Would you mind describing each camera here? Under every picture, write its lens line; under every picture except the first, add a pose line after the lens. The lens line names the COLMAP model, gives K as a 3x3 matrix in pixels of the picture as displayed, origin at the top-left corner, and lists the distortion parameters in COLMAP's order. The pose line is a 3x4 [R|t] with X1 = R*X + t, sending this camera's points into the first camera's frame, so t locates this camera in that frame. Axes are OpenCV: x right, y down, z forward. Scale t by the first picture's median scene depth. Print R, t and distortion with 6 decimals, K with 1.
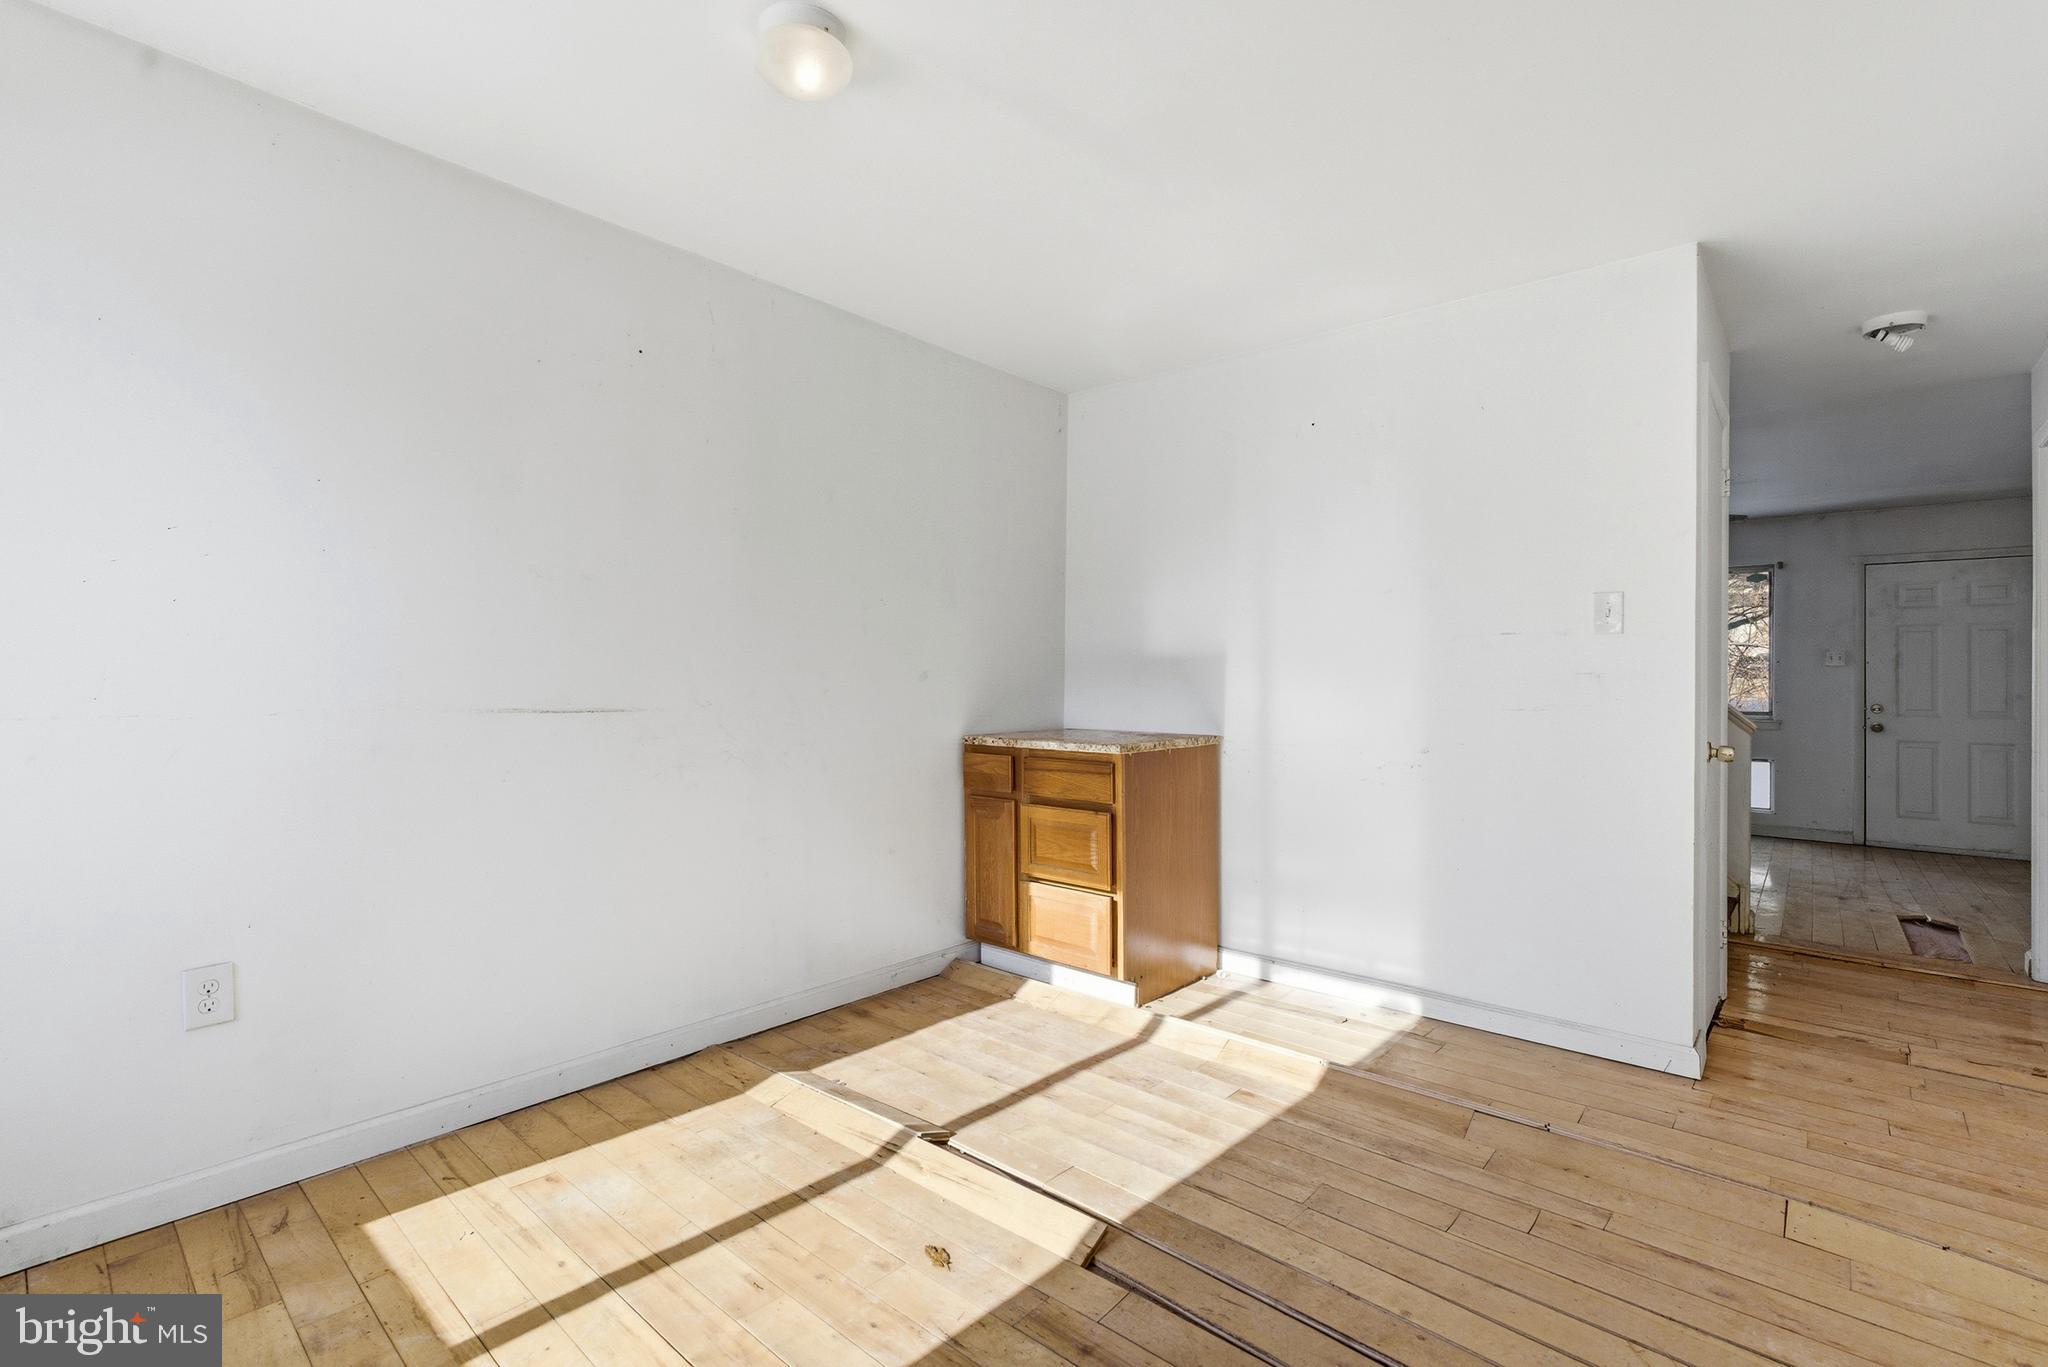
lens RADIAL K [[932.4, 0, 1008.2], [0, 932.4, 679.9], [0, 0, 1]] dist [-0.008696, 0.003653]
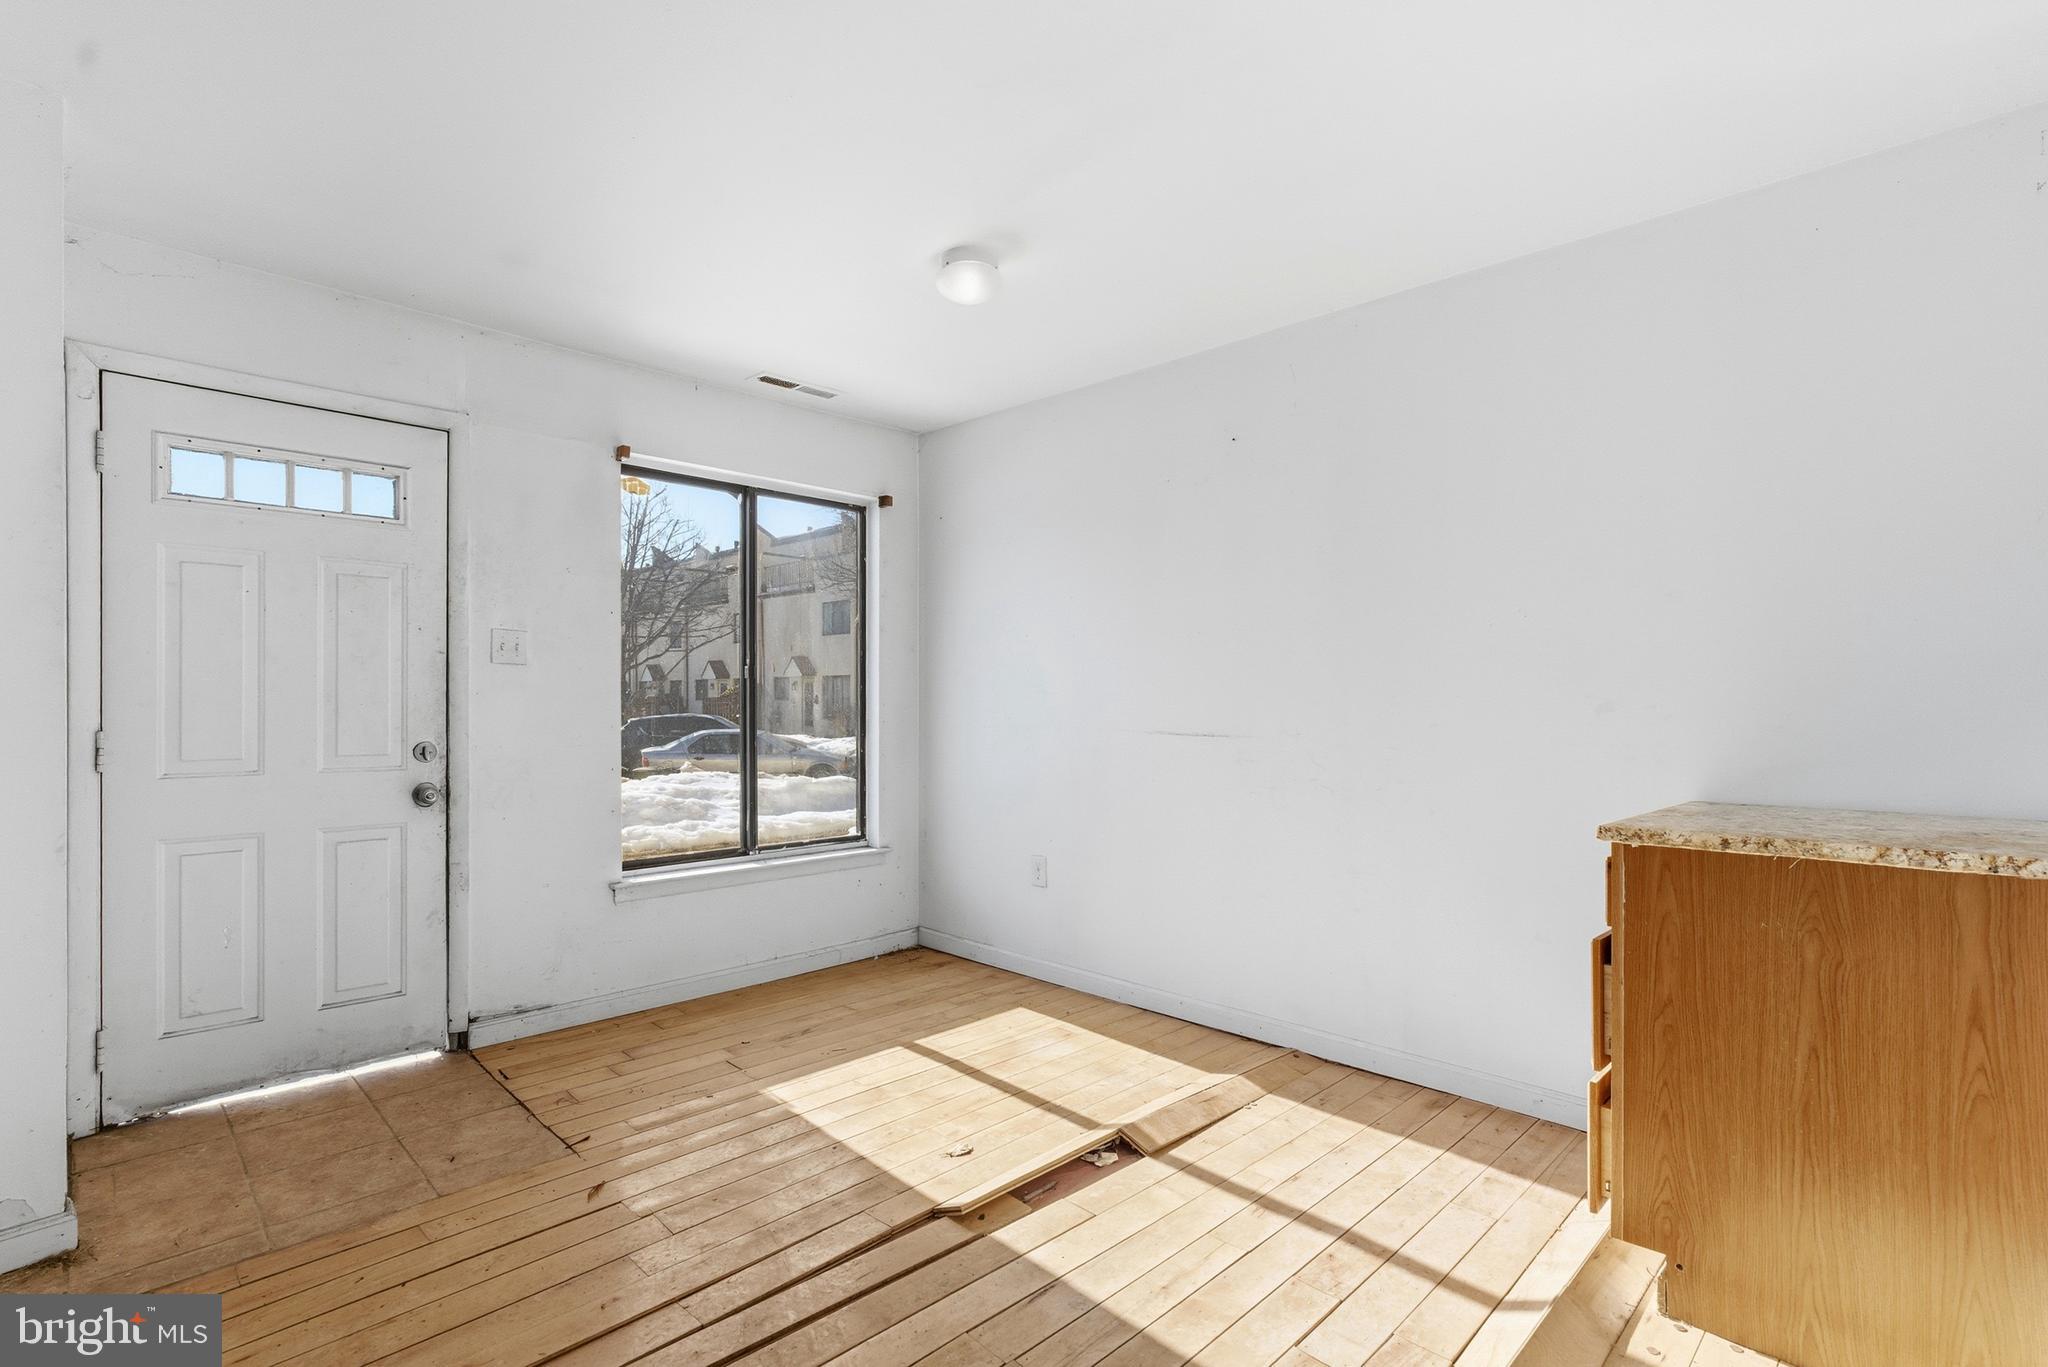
lens RADIAL K [[932.4, 0, 985.3], [0, 932.4, 708.0], [0, 0, 1]] dist [-0.008696, 0.003653]
pose [[-0.073132, 0.002900, -0.997318, 0.924945], [0.008662, 0.999960, 0.002273, -0.008514], [0.997285, -0.008473, -0.073154, 0.857907]]
